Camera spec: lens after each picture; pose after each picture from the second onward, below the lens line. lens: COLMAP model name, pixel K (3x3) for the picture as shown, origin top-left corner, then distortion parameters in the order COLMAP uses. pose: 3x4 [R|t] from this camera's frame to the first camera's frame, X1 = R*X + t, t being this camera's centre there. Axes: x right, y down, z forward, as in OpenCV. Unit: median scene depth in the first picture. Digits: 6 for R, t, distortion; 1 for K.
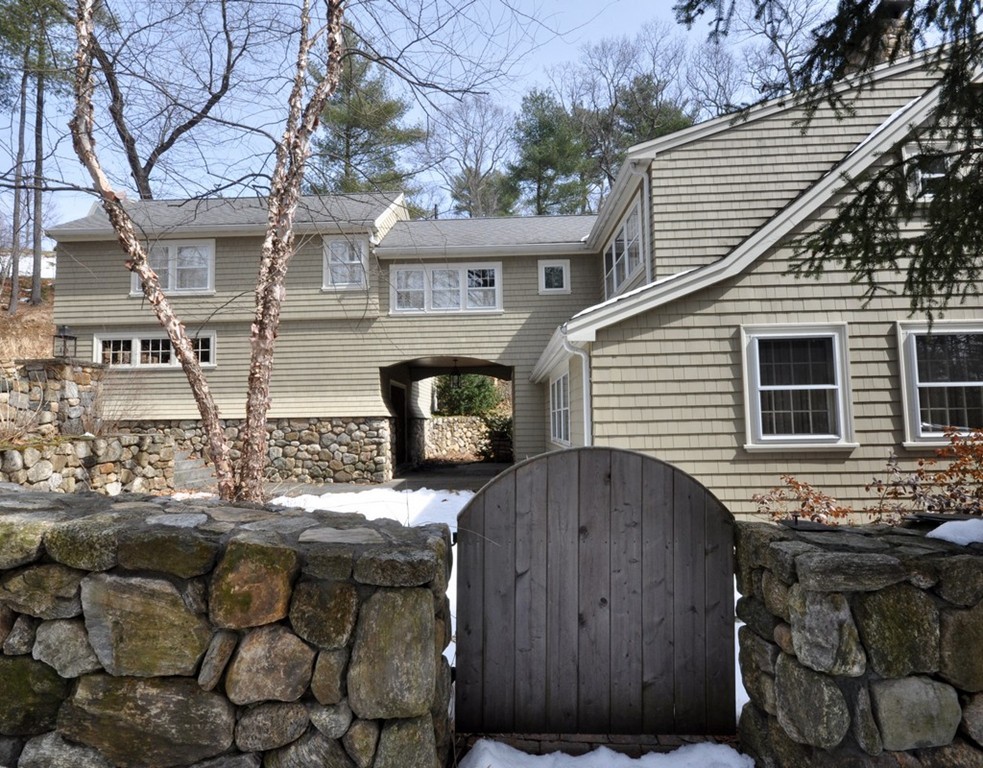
lens RADIAL K [[533.4, 0, 487.6], [0, 533.4, 382.2], [0, 0, 1]] dist [0.000556, -0.001997]
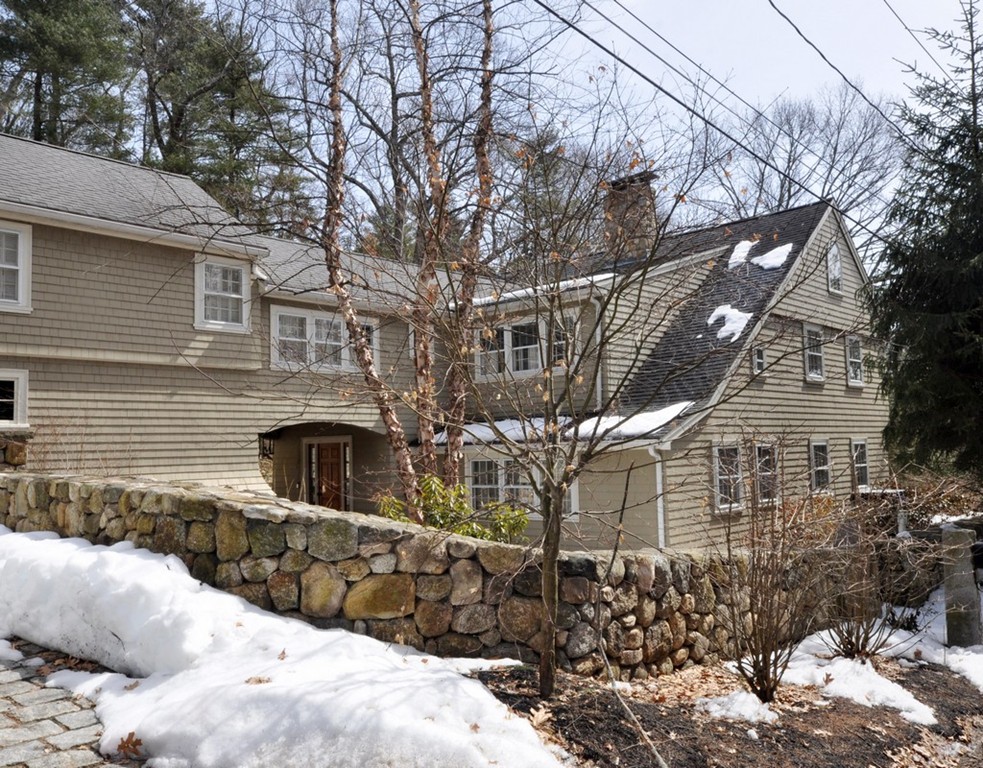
lens RADIAL K [[820.2, 0, 517.1], [0, 820.2, 383.6], [0, 0, 1]] dist [-0.001623, -0.000049]
pose [[0.628787, 0.062905, 0.775029, -1.540419], [-0.048421, 0.997956, -0.041714, -0.118640], [-0.776068, -0.011298, 0.630548, -0.108242]]
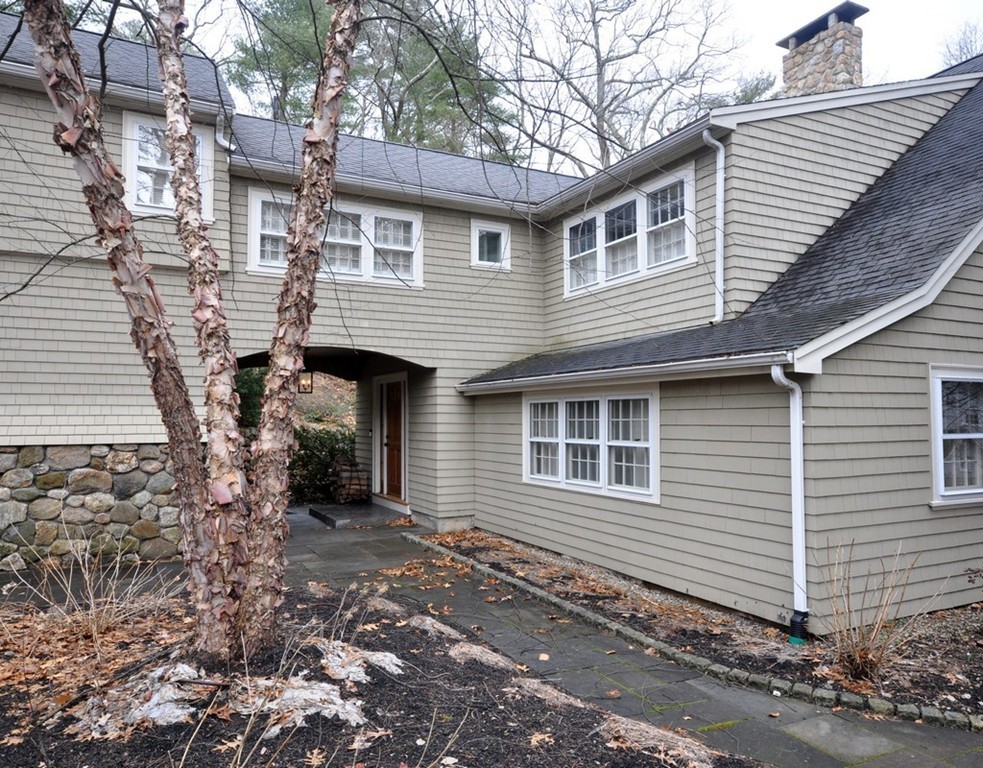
lens RADIAL K [[700.7, 0, 491.5], [0, 700.7, 384.0], [0, 0, 1]] dist [0.032669, 0.001264]
pose [[0.860832, 0.038831, 0.507406, -0.585356], [-0.052563, 0.998536, 0.012758, -0.041230], [-0.506167, -0.037653, 0.861613, 0.301063]]
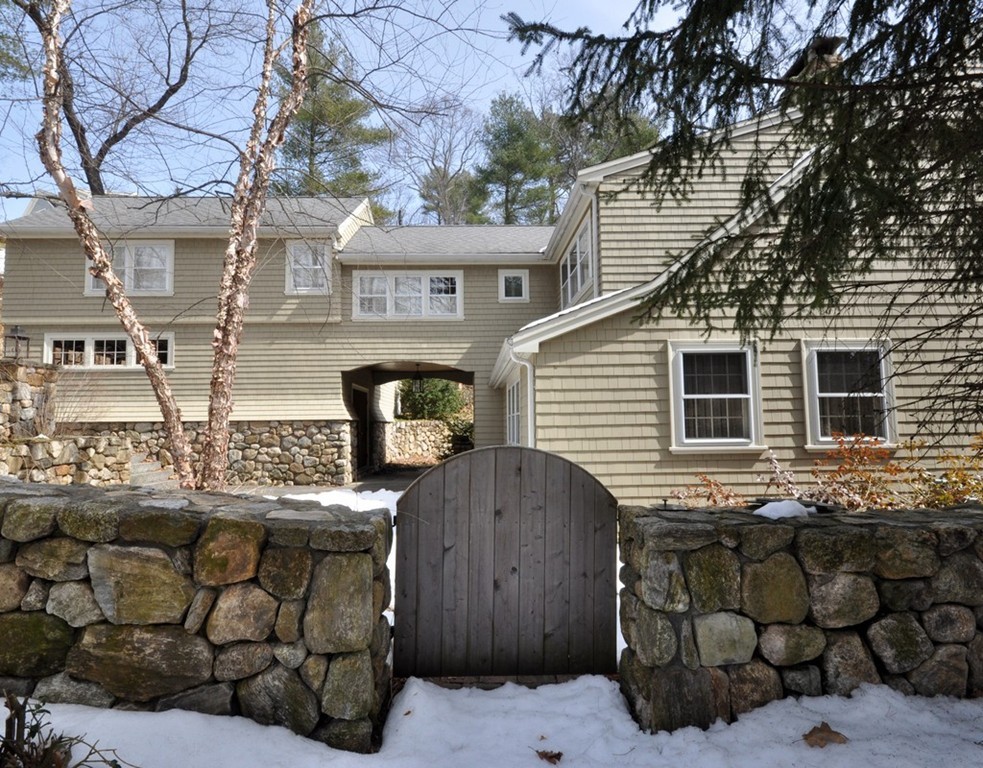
lens RADIAL K [[548.8, 0, 491.5], [0, 548.8, 384.0], [0, 0, 1]] dist [0.001256, 0.000839]
pose [[0.997972, 0.010108, 0.062851, 0.028799], [-0.009958, 0.999947, -0.002695, -0.007001], [-0.062875, 0.002063, 0.998019, -0.100938]]
